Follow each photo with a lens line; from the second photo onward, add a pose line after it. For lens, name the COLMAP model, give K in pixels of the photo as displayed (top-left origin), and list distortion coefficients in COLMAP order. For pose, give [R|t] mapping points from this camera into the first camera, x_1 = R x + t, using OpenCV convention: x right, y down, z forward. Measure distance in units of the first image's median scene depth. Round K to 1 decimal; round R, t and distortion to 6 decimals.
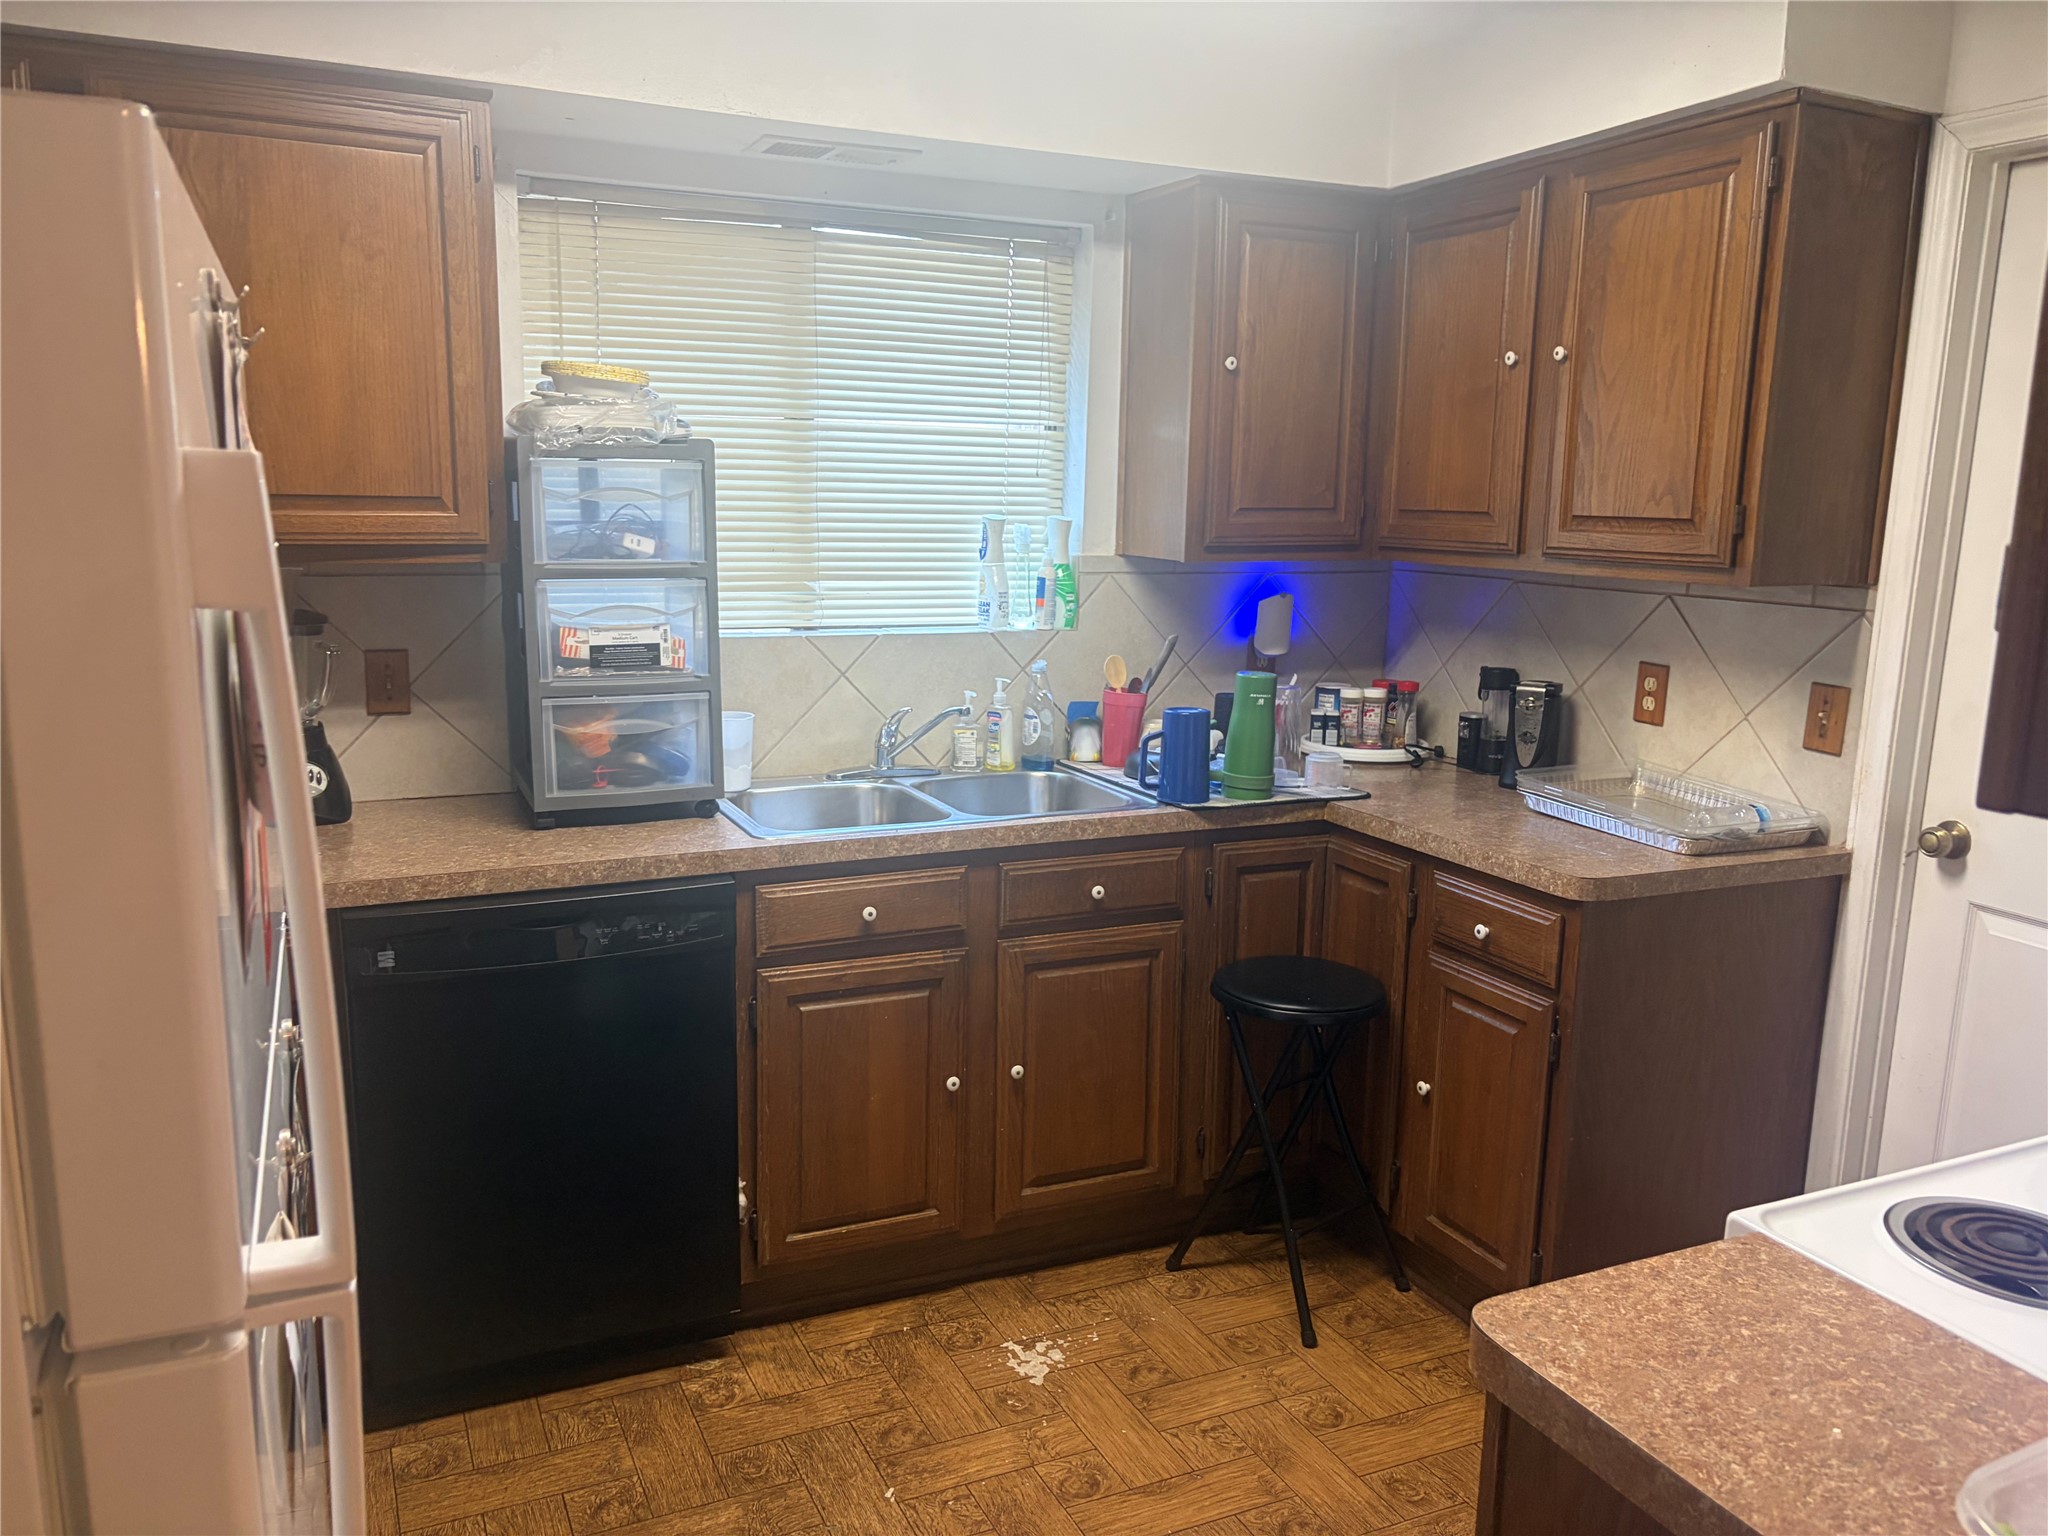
lens RADIAL K [[1532.8, 0, 1005.8], [0, 1532.8, 772.3], [0, 0, 1]] dist [0.010192, -0.030005]
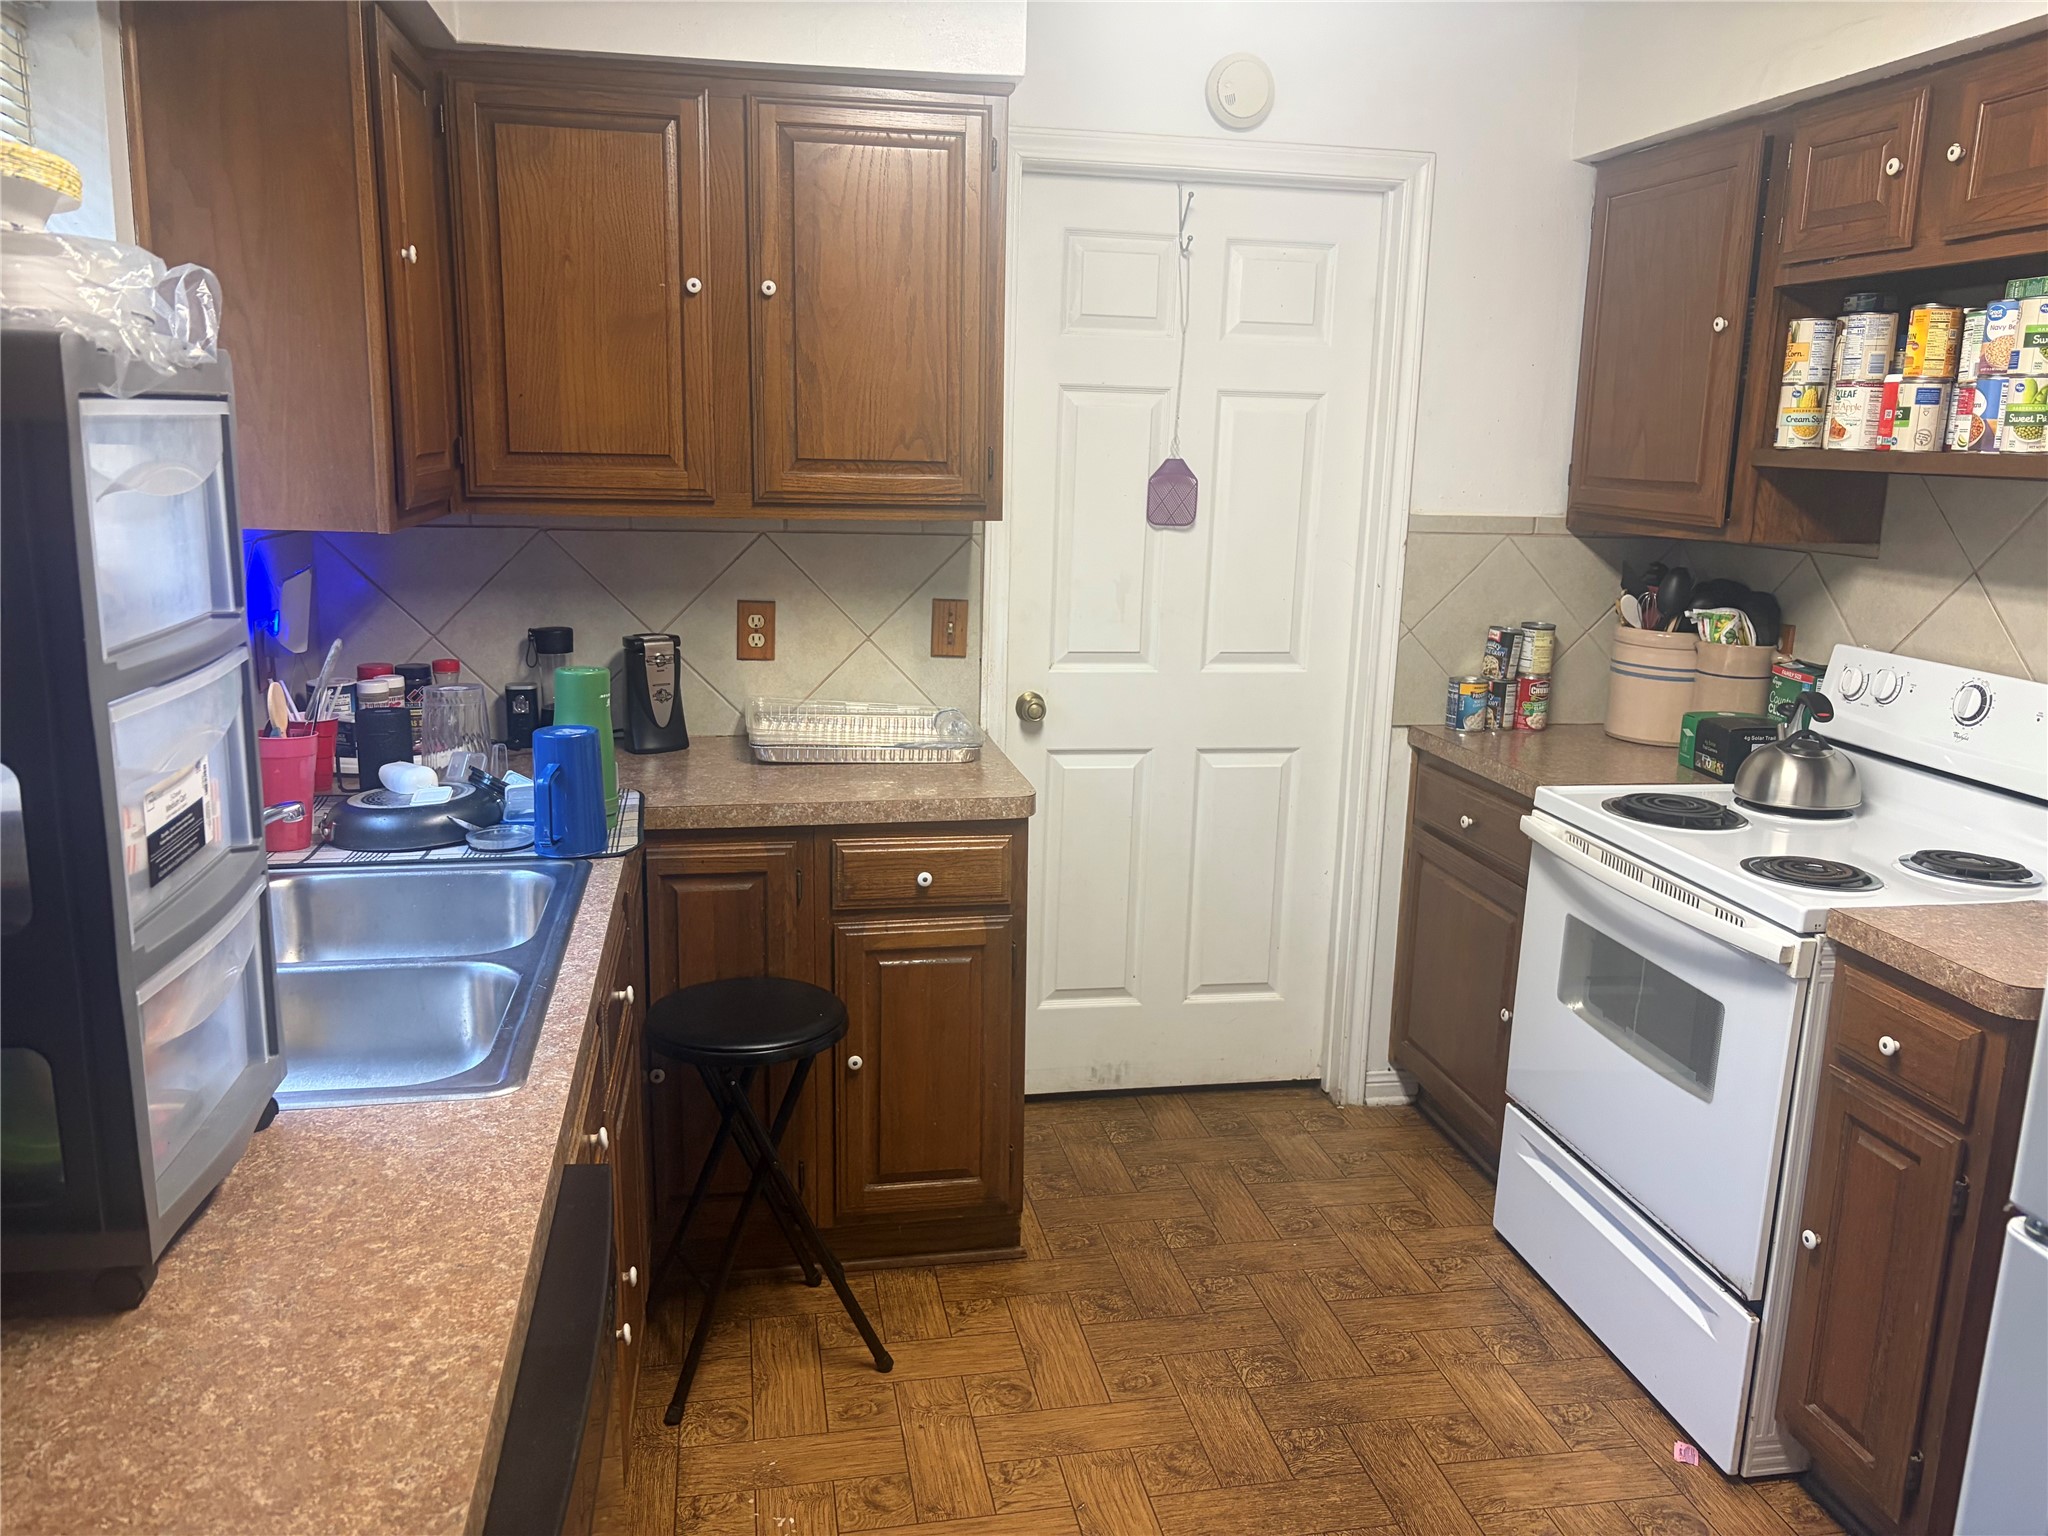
lens RADIAL K [[1532.8, 0, 1007.6], [0, 1532.8, 762.0], [0, 0, 1]] dist [0.010192, -0.030005]
pose [[0.247091, -0.209490, 0.946076, -0.565025], [0.158533, 0.971935, 0.173811, -0.126682], [-0.955936, 0.107038, 0.273367, 0.618111]]
